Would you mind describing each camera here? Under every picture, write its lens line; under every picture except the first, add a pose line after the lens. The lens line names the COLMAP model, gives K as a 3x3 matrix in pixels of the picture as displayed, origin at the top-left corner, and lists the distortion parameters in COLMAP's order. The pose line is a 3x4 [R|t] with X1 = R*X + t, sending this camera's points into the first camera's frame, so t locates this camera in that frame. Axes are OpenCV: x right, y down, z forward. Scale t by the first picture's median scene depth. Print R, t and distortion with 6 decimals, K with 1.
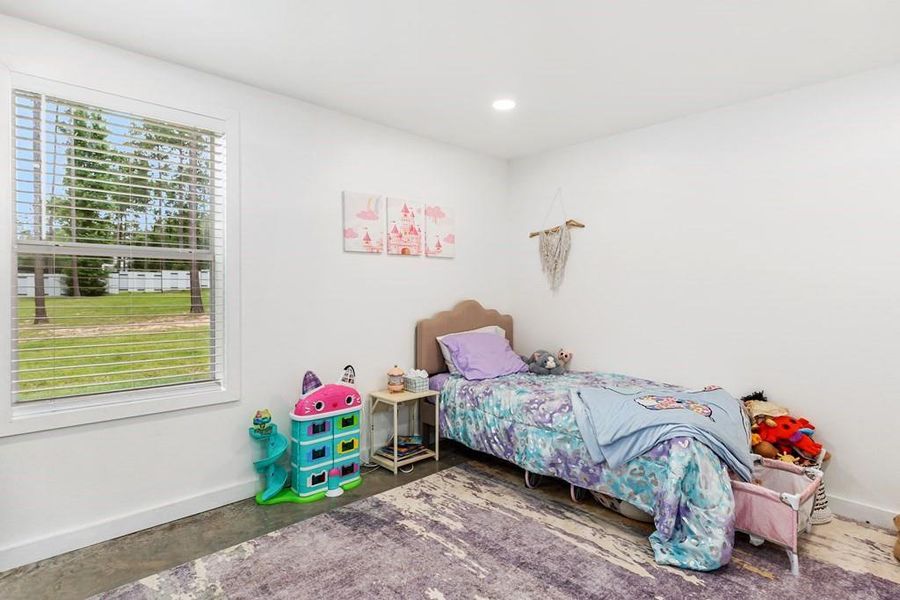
lens RADIAL K [[445.6, 0, 454.3], [0, 445.6, 301.4], [0, 0, 1]] dist [-0.005314, 0.000280]
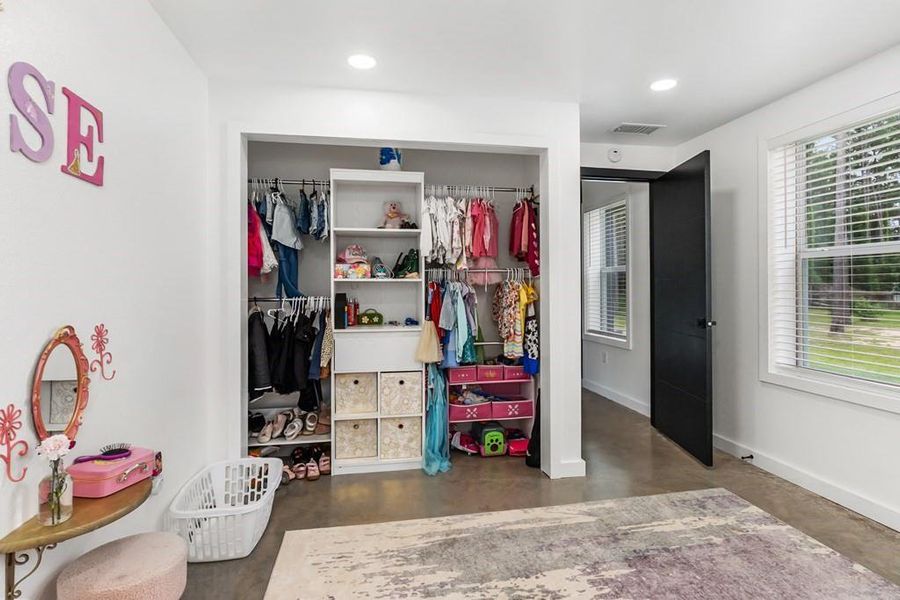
lens RADIAL K [[445.6, 0, 452.1], [0, 445.6, 292.3], [0, 0, 1]] dist [-0.005314, 0.000280]
pose [[-0.544470, 0.010601, -0.838713, 0.776011], [-0.002594, 0.999894, 0.014322, -0.024049], [0.838776, 0.009973, -0.544385, 0.835534]]
